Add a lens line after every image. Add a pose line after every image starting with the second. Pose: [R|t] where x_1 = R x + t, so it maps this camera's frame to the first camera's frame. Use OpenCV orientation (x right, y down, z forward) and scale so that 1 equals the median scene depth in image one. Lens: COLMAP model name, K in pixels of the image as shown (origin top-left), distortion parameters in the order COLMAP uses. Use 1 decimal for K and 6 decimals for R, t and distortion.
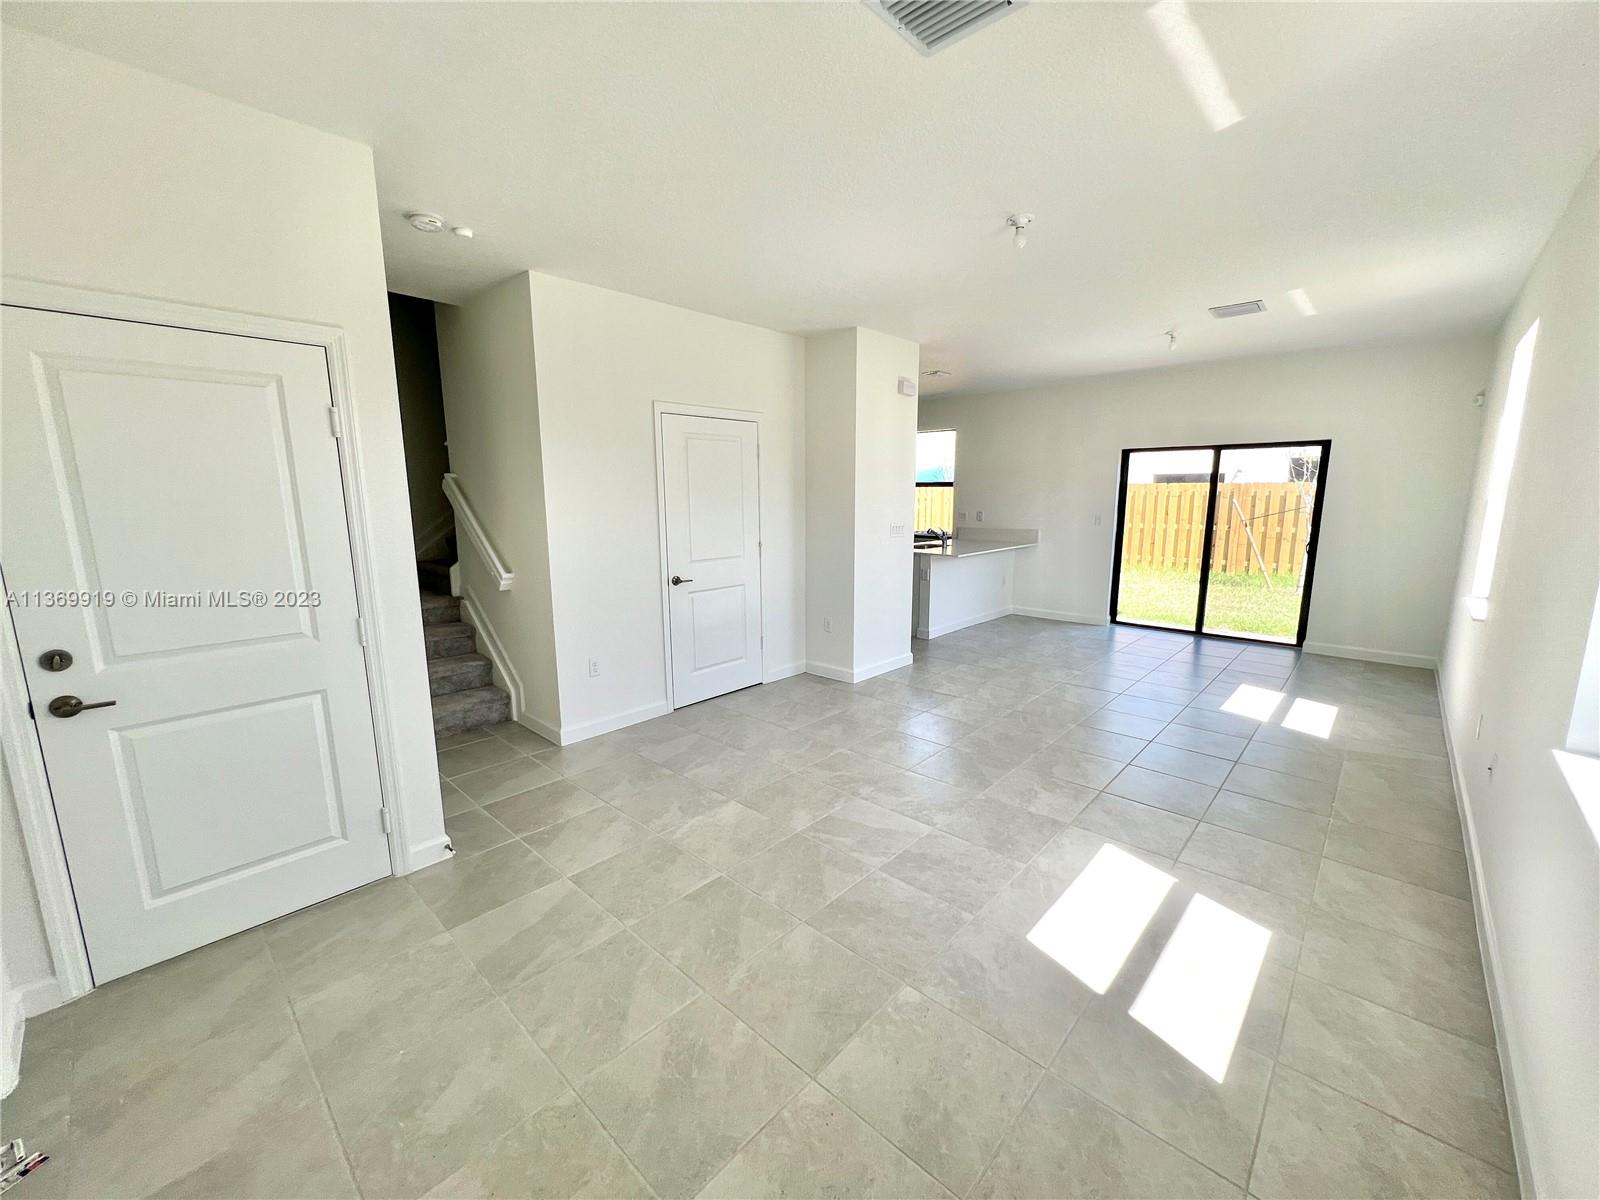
lens RADIAL K [[641.2, 0, 801.0], [0, 641.2, 605.2], [0, 0, 1]] dist [-0.003405, 0.001278]
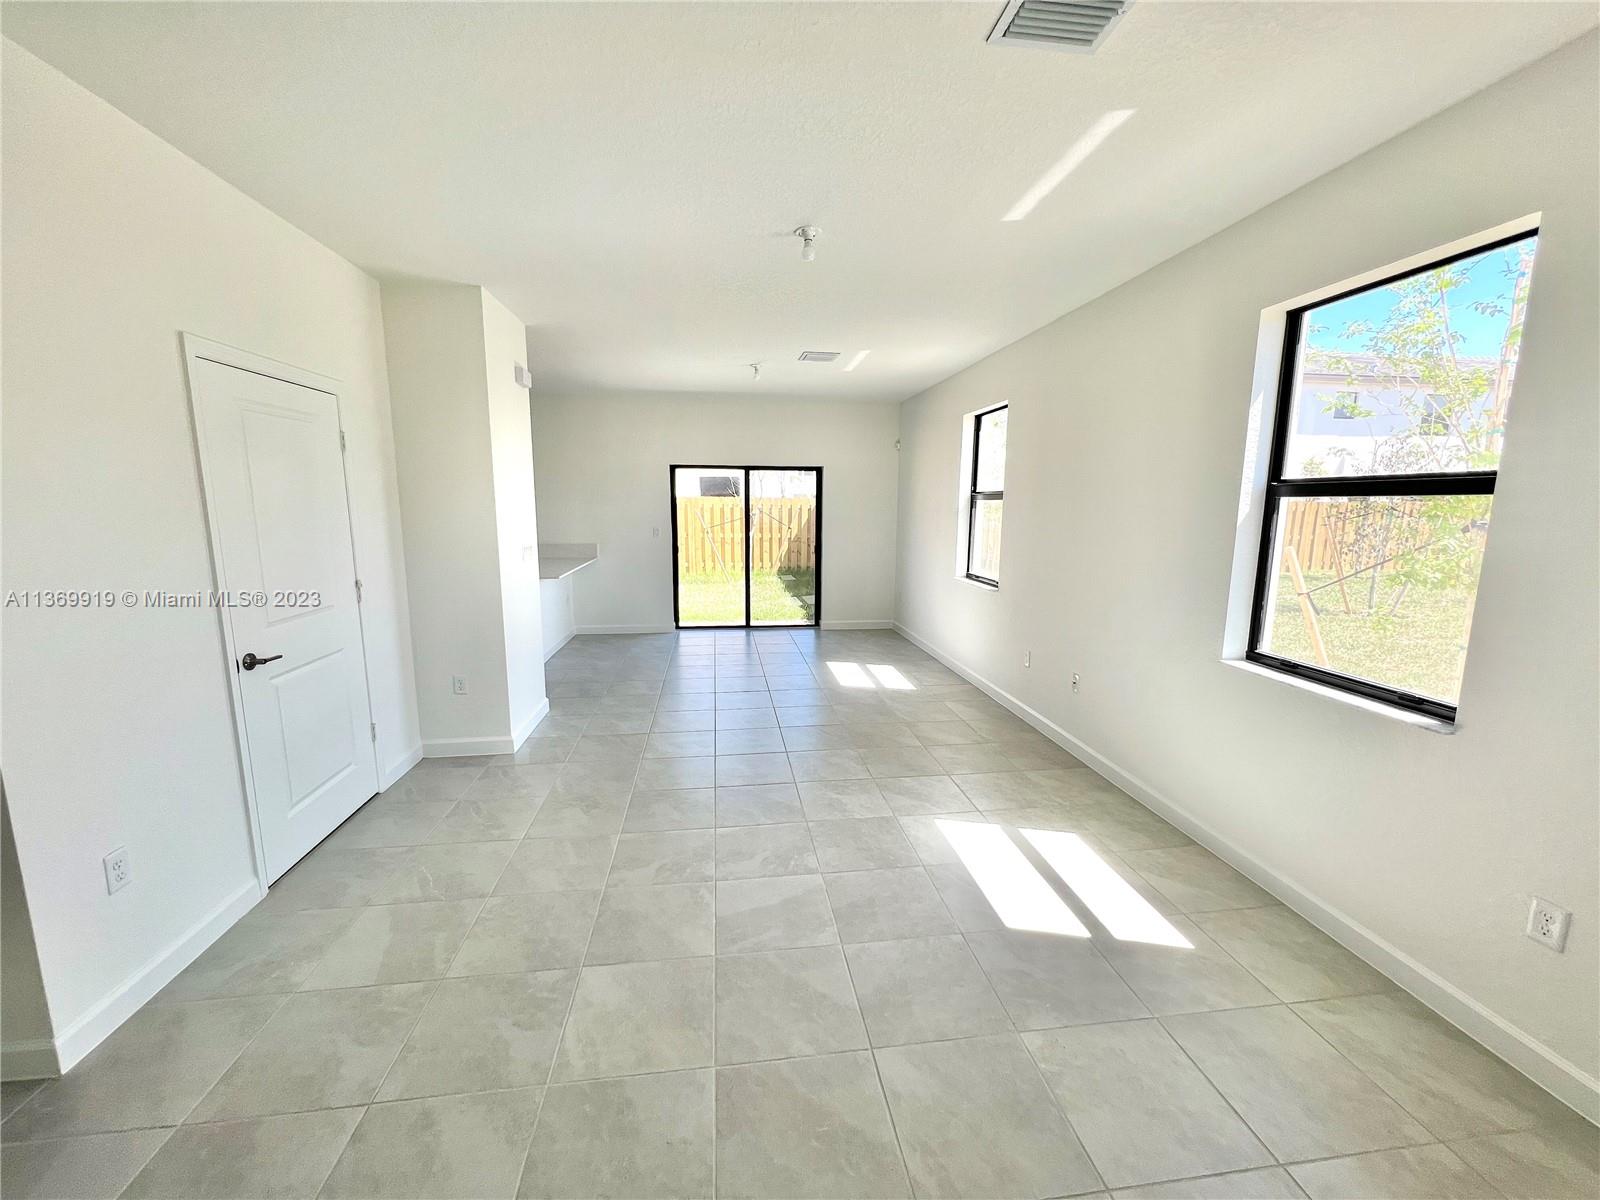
lens RADIAL K [[641.2, 0, 802.5], [0, 641.2, 605.2], [0, 0, 1]] dist [-0.003405, 0.001278]
pose [[0.635680, -0.113816, 0.763516, -0.291788], [0.125581, 0.991143, 0.043193, -0.047794], [-0.761670, 0.068427, 0.644343, 0.251858]]
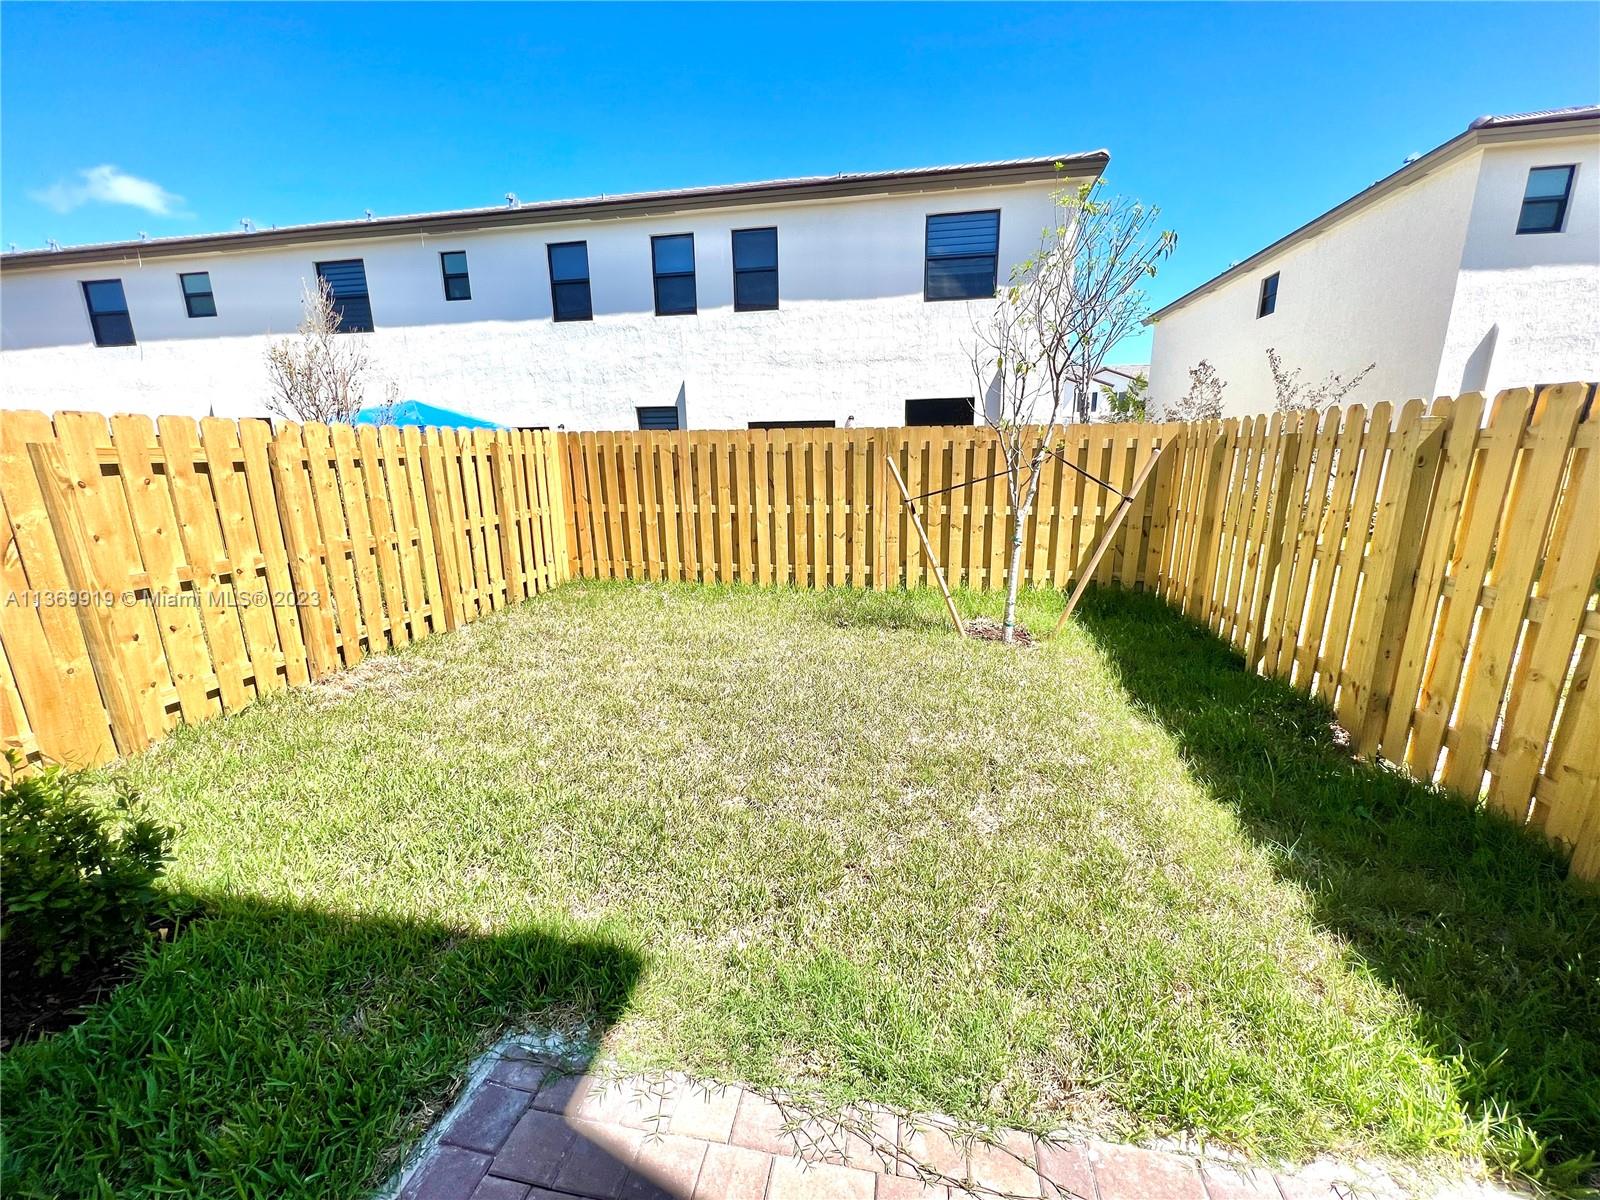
lens RADIAL K [[641.2, 0, 799.0], [0, 641.2, 605.0], [0, 0, 1]] dist [-0.003405, 0.001278]
pose [[0.850793, -0.130098, 0.509143, 0.865960], [0.100040, 0.991250, 0.086118, -0.249282], [-0.515891, -0.022334, 0.856363, 1.495710]]
